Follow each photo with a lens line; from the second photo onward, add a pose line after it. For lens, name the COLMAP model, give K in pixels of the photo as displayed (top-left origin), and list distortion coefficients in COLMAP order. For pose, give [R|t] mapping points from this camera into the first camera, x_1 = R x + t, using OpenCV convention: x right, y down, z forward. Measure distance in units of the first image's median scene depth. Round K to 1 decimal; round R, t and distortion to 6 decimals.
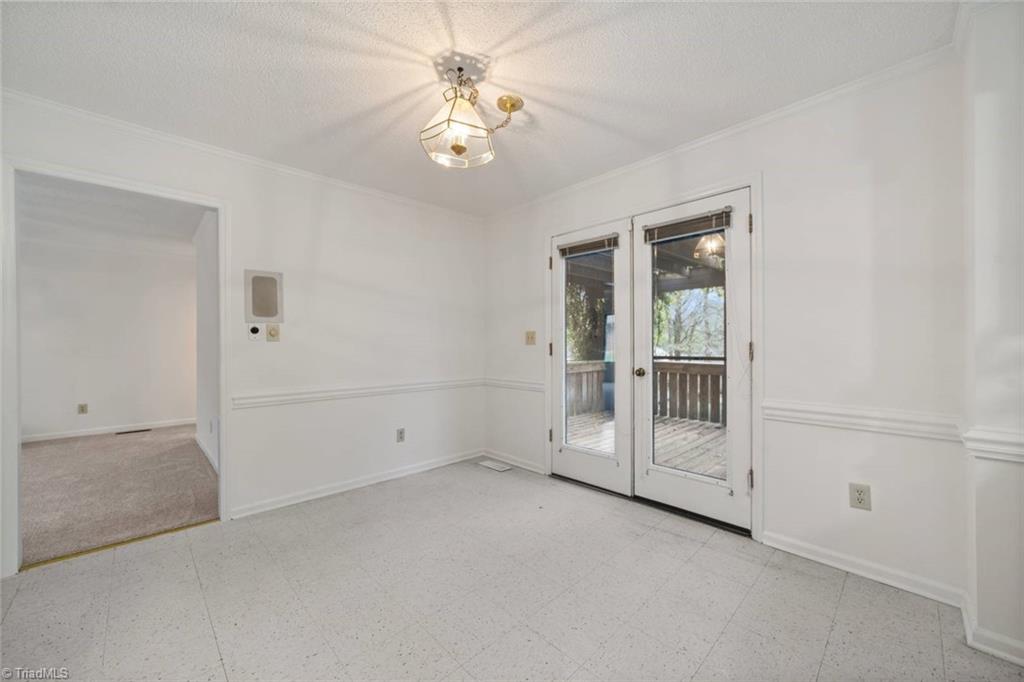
lens RADIAL K [[394.7, 0, 520.6], [0, 394.7, 344.9], [0, 0, 1]] dist [-0.000773, 0.000485]
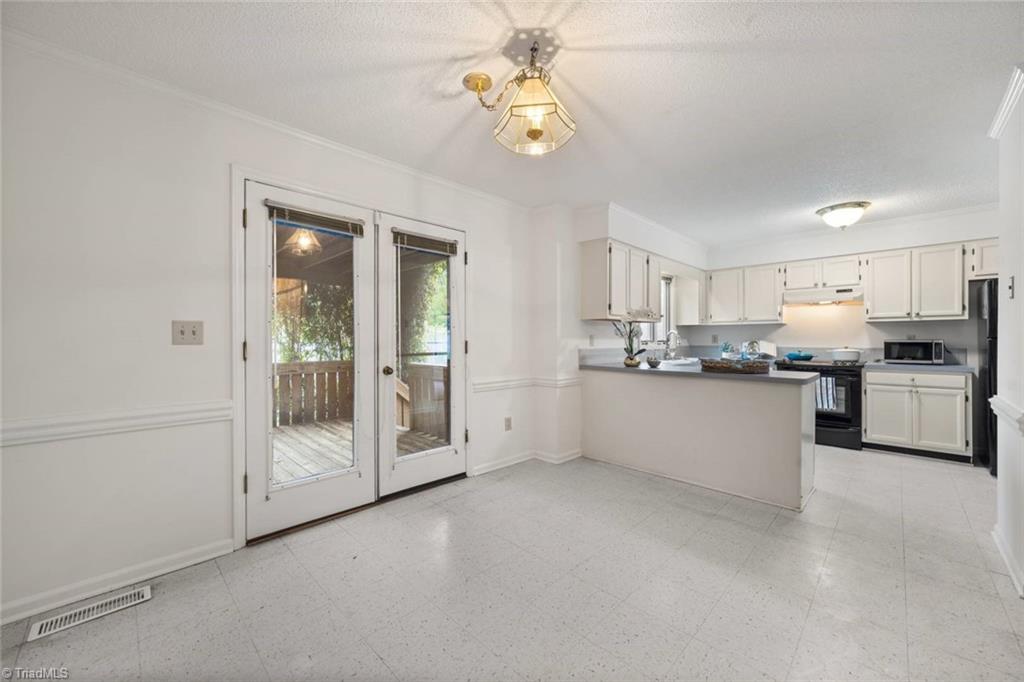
lens RADIAL K [[393.4, 0, 518.7], [0, 393.4, 340.8], [0, 0, 1]] dist [-0.001819, 0.000491]
pose [[-0.010421, -0.003572, 0.999939, -0.707085], [0.000925, 0.999993, 0.003582, -0.010367], [-0.999945, 0.000963, -0.010418, 0.685053]]
